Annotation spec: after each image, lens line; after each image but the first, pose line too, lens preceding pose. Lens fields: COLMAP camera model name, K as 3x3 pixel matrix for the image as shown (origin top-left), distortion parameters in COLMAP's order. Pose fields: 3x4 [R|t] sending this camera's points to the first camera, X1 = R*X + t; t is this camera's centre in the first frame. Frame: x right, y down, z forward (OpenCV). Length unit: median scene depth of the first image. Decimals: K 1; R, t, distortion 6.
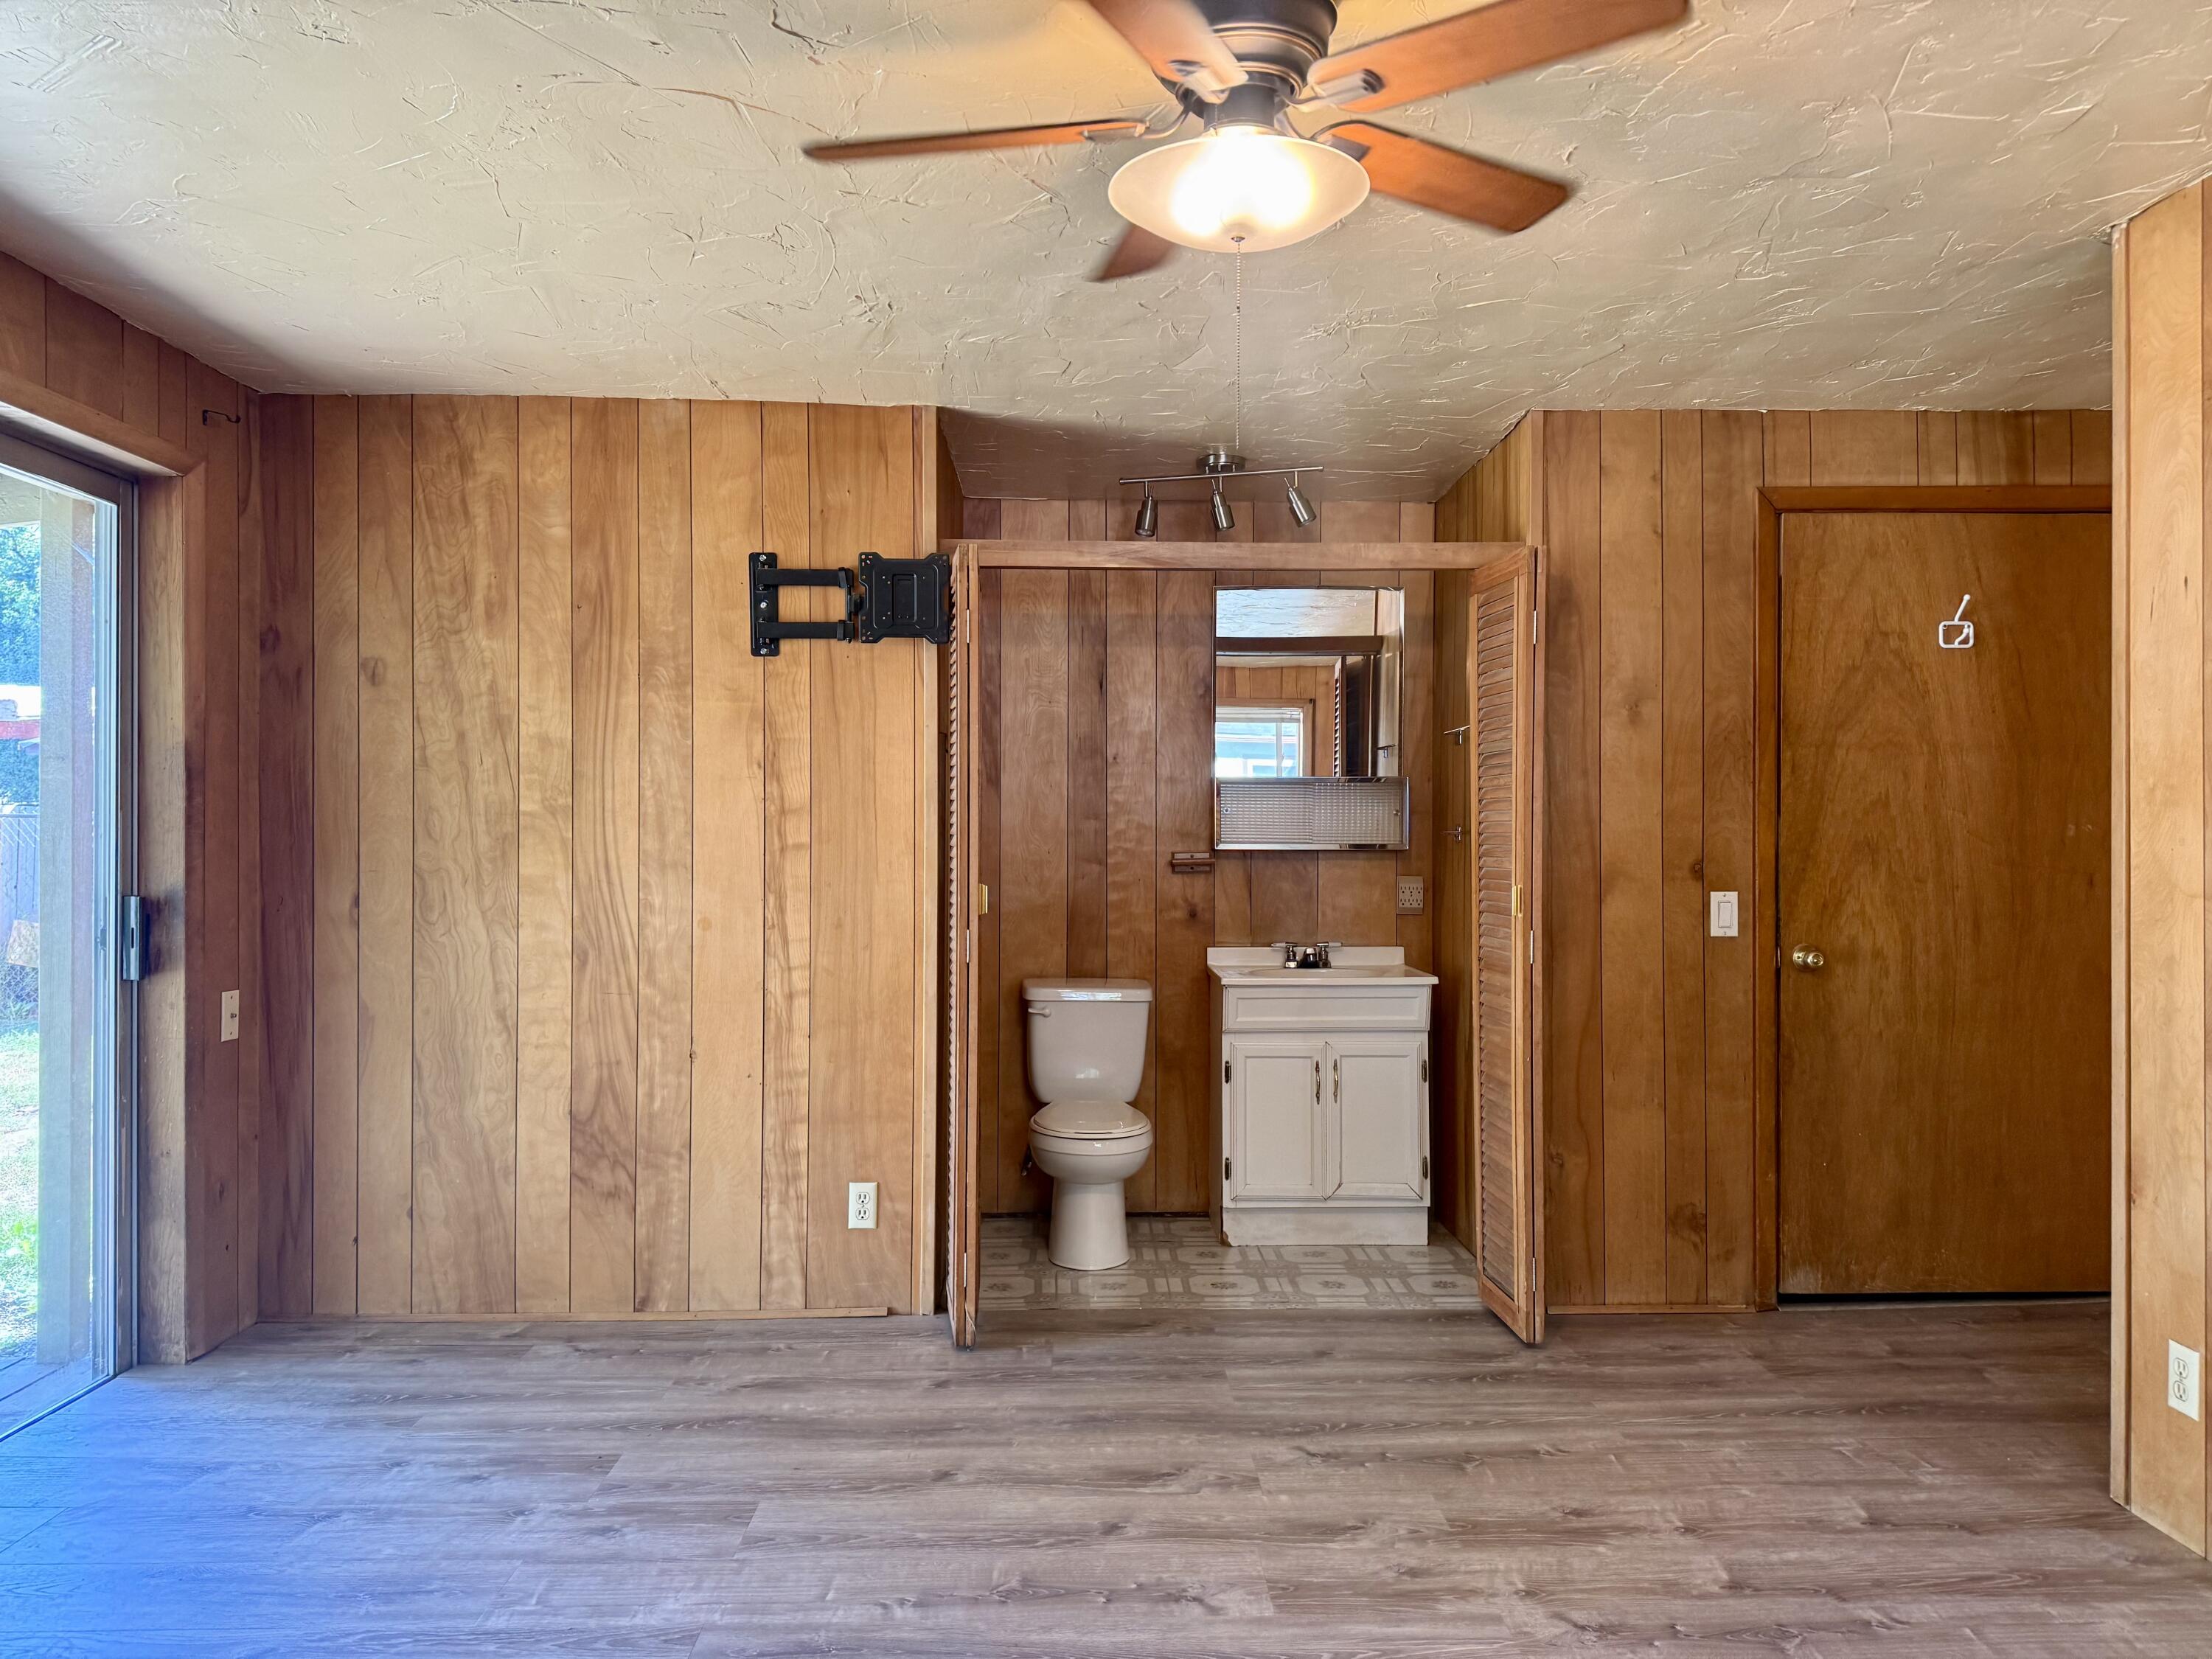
lens RADIAL K [[1535.3, 0, 1106.0], [0, 1535.3, 829.5], [0, 0, 1]] dist [0.068959, -0.077181]
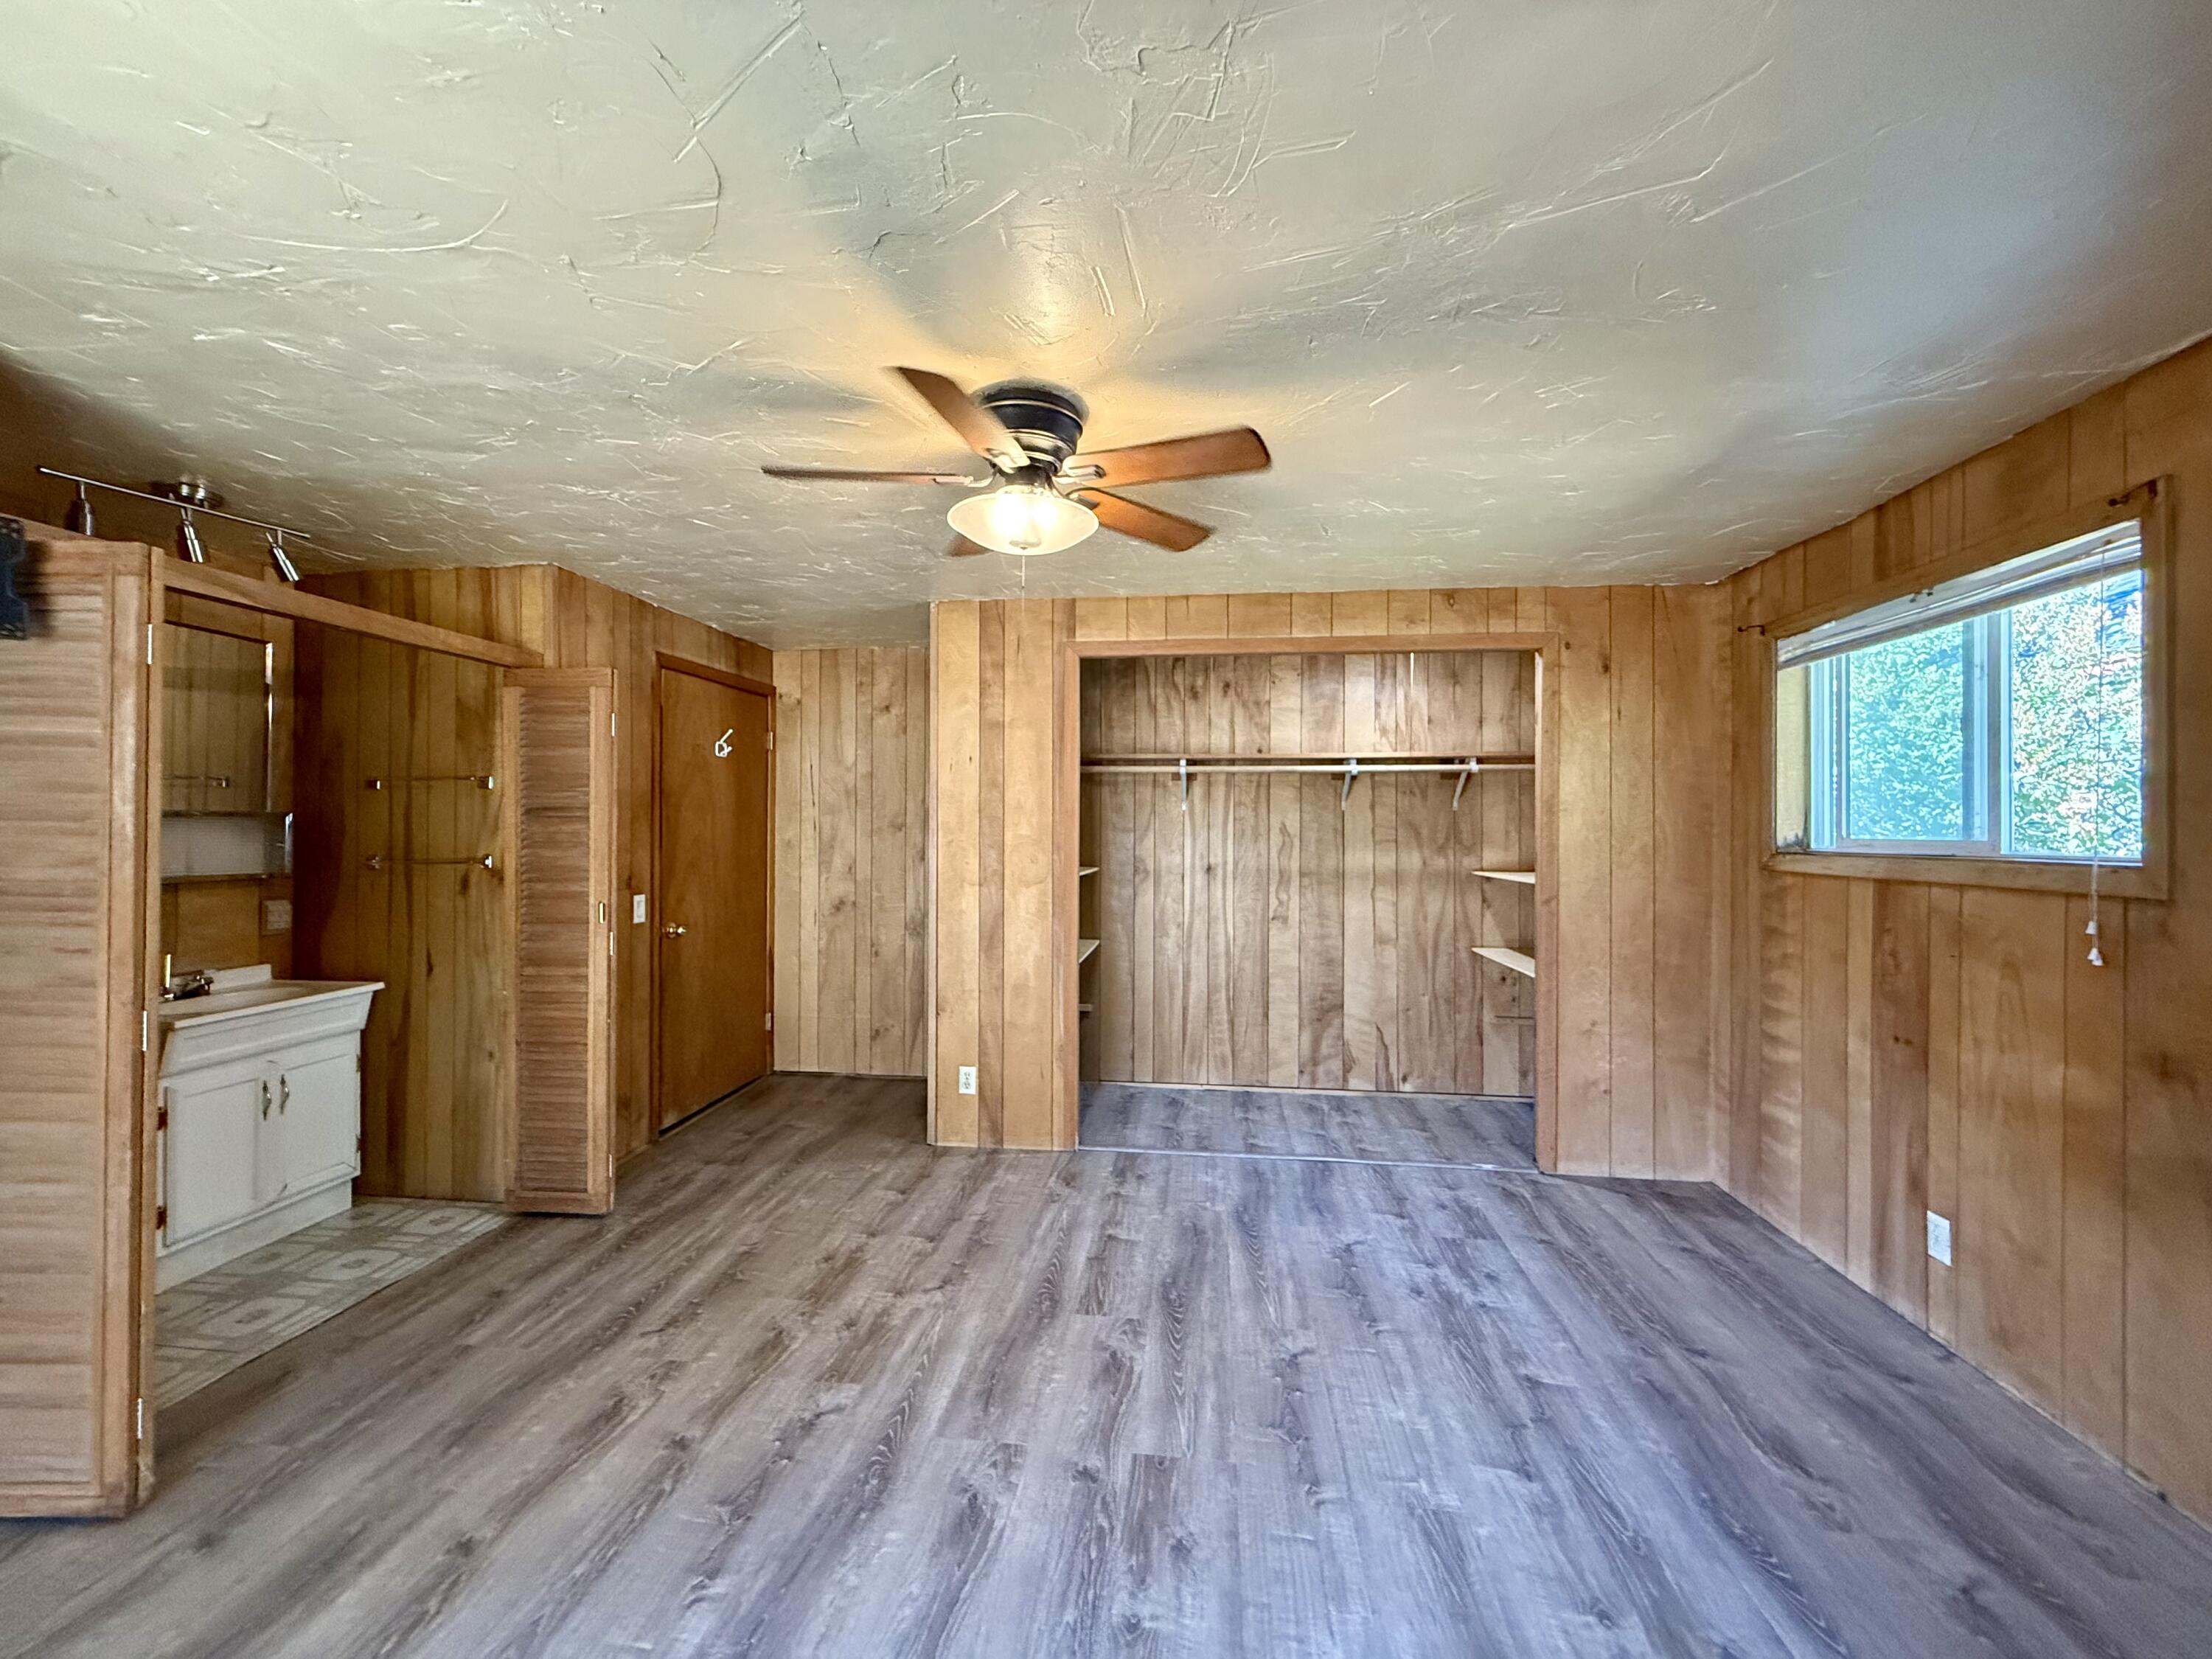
lens RADIAL K [[881.1, 0, 1106.0], [0, 881.1, 829.5], [0, 0, 1]] dist [-0.000887, 0.000172]
pose [[0.155264, 0.000579, 0.987873, -0.497098], [-0.006074, 0.999981, 0.000369, -0.036507], [-0.987854, -0.006058, 0.155264, 0.427433]]
